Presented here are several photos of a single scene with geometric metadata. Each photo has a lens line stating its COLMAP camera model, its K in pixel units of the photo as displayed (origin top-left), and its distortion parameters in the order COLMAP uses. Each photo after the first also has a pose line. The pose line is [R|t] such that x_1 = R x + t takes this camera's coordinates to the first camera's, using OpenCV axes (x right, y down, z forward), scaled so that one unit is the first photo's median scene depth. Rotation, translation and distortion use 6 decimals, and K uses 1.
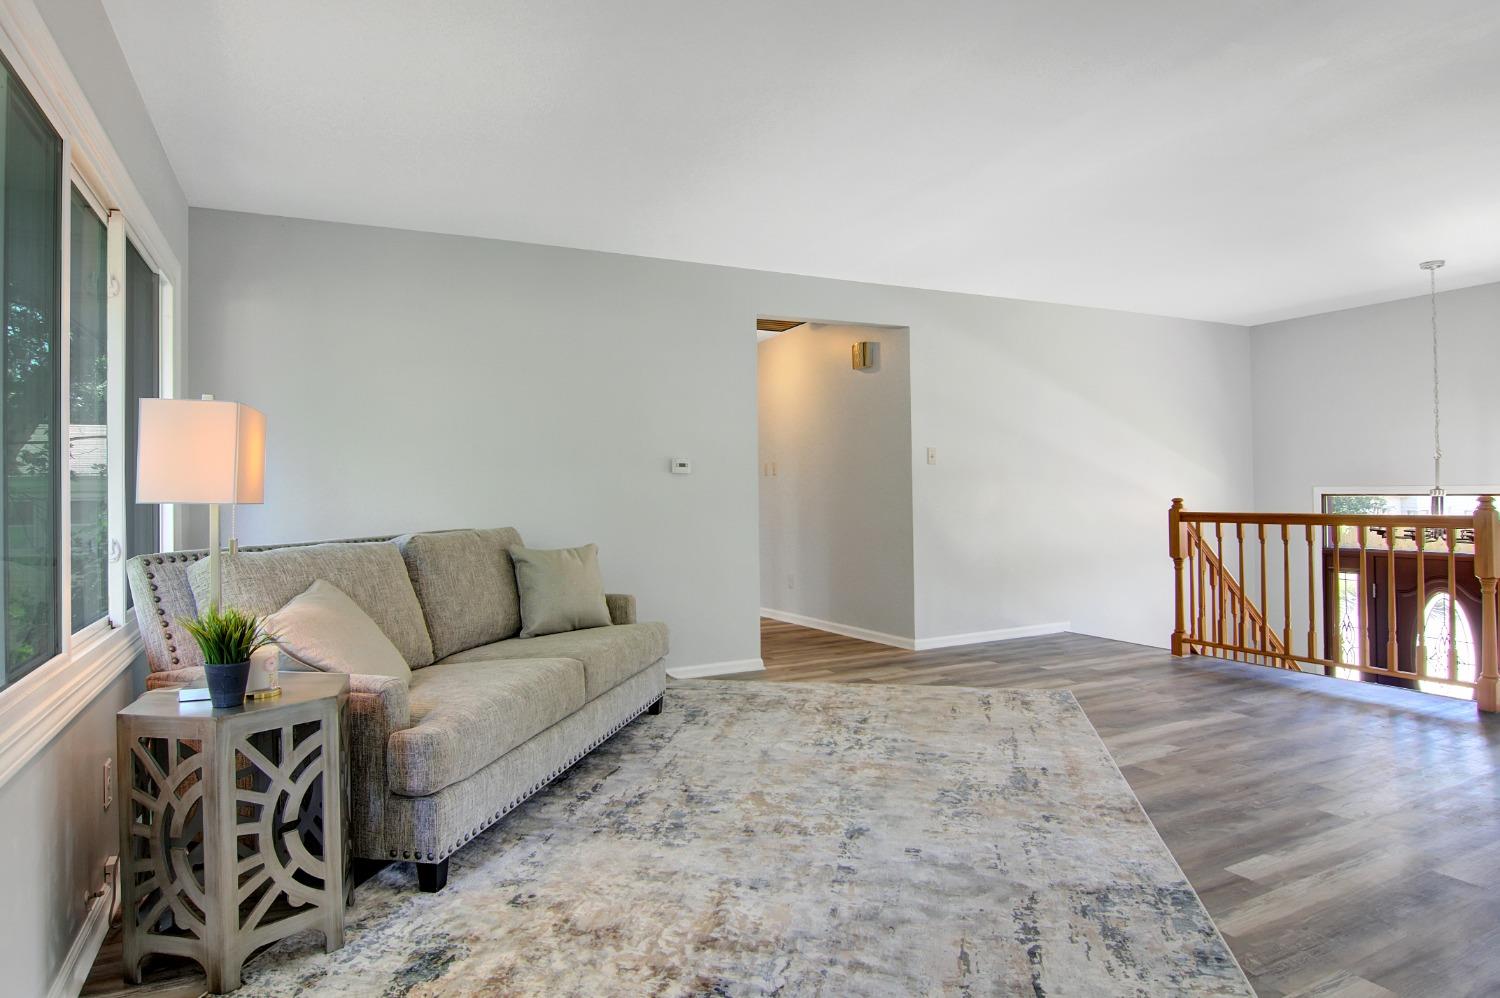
lens RADIAL K [[863.0, 0, 749.7], [0, 863.0, 492.9], [0, 0, 1]] dist [-0.002826, -0.000123]
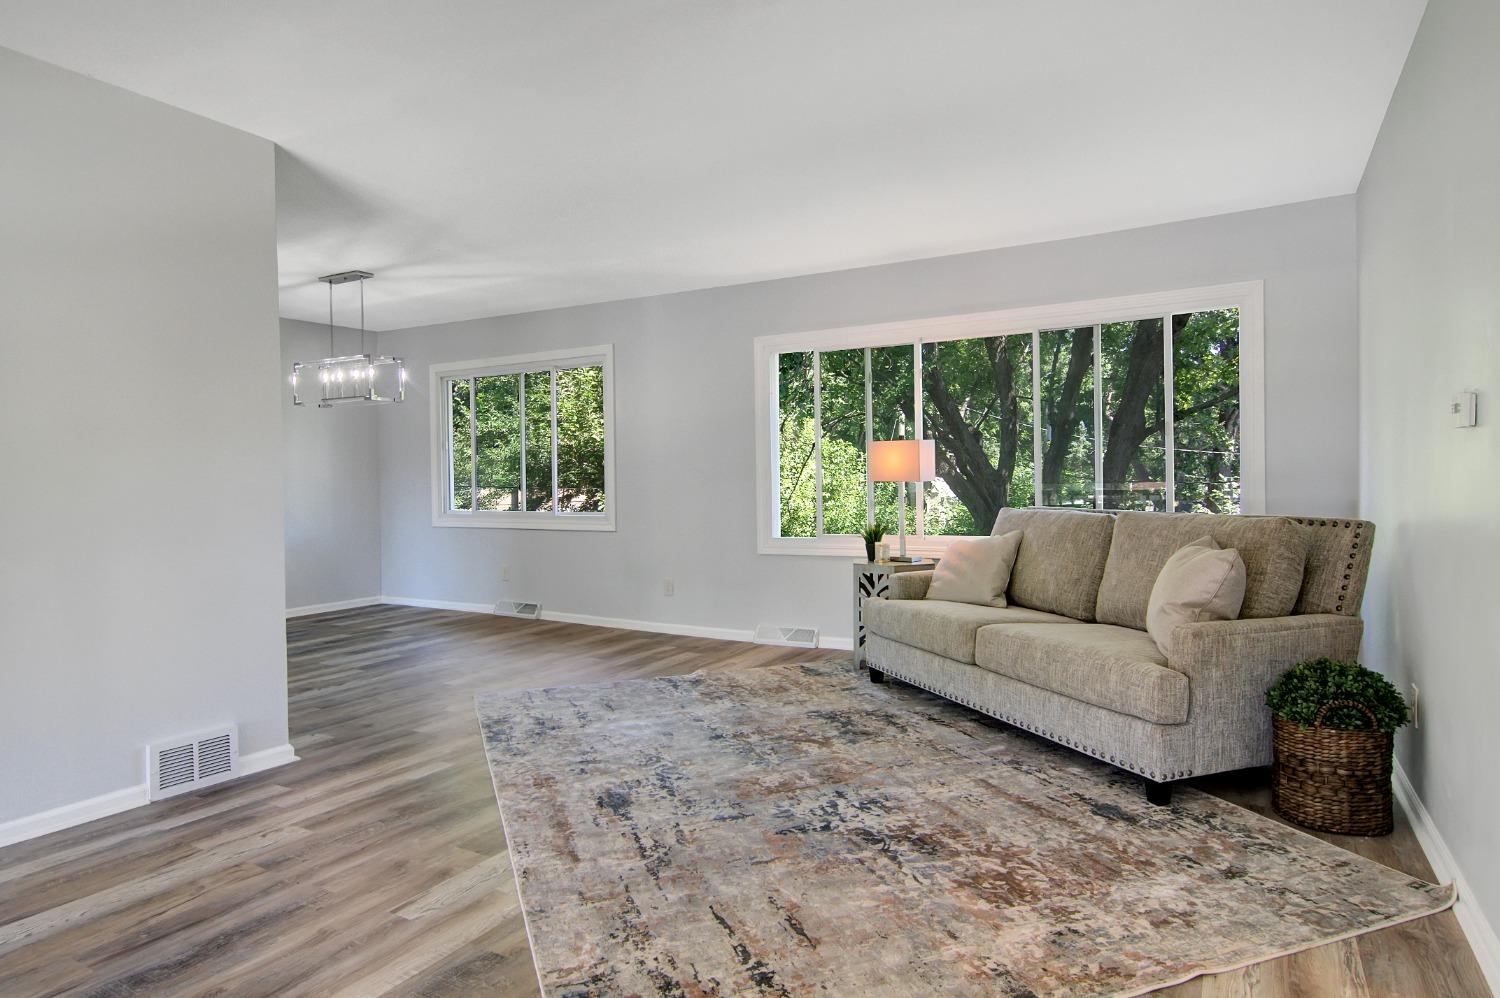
lens RADIAL K [[863.0, 0, 749.7], [0, 863.0, 493.1], [0, 0, 1]] dist [-0.002826, -0.000123]
pose [[-0.835351, 0.035277, -0.548584, 0.663291], [0.028116, 0.999374, 0.021452, -0.010543], [0.548998, 0.002495, -0.835820, 1.778644]]
